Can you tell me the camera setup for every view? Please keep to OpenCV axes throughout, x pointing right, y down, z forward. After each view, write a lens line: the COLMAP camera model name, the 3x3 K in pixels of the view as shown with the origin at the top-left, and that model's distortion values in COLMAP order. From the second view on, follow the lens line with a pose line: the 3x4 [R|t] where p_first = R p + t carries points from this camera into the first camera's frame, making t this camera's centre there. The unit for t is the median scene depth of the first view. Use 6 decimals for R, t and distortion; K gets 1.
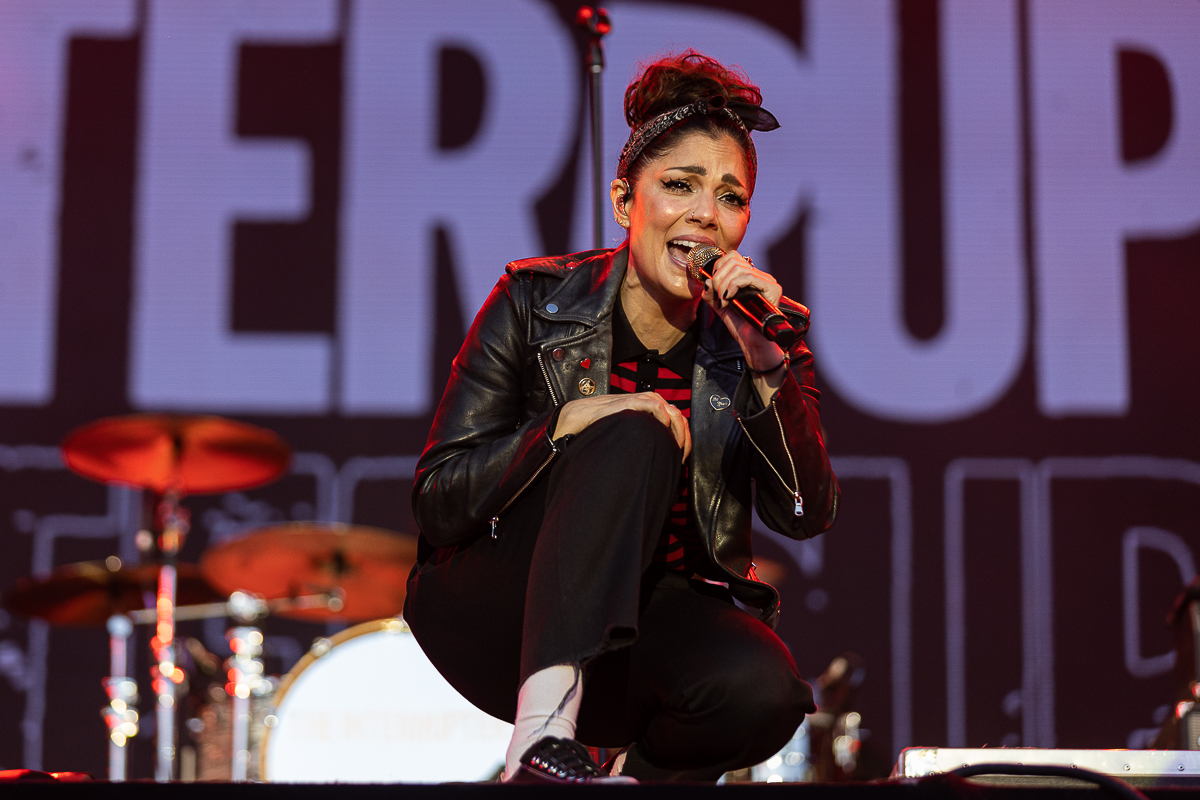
lens RADIAL K [[4164.0, 0, 635.0], [0, 4164.0, 398.6], [0, 0, 1]] dist [-0.066415, 0.844846]
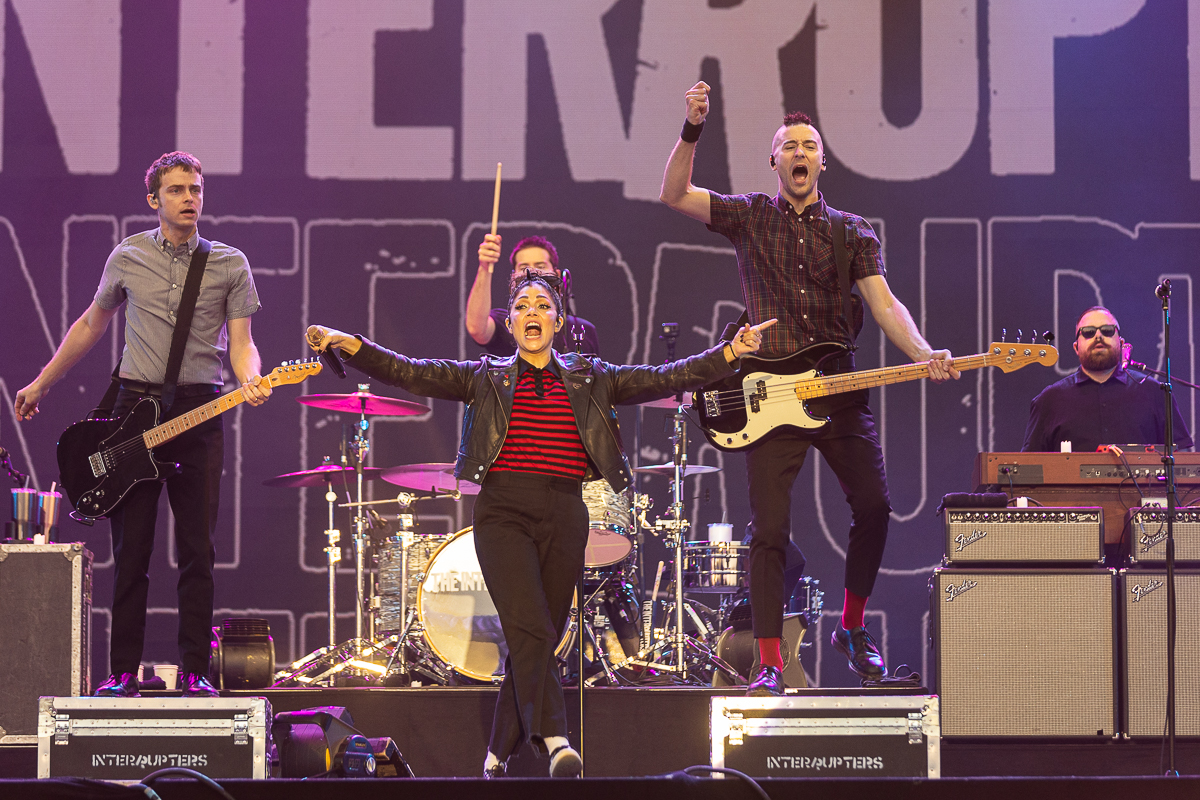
lens RADIAL K [[5501.7, 0, 600.0], [0, 5501.7, 400.0], [0, 0, 1]] dist [-0.107467, 0.232936]
pose [[0.998812, -0.002931, -0.048638, 0.058726], [0.011102, 0.985624, 0.168589, -0.223607], [0.047445, -0.168929, 0.984486, -0.739541]]
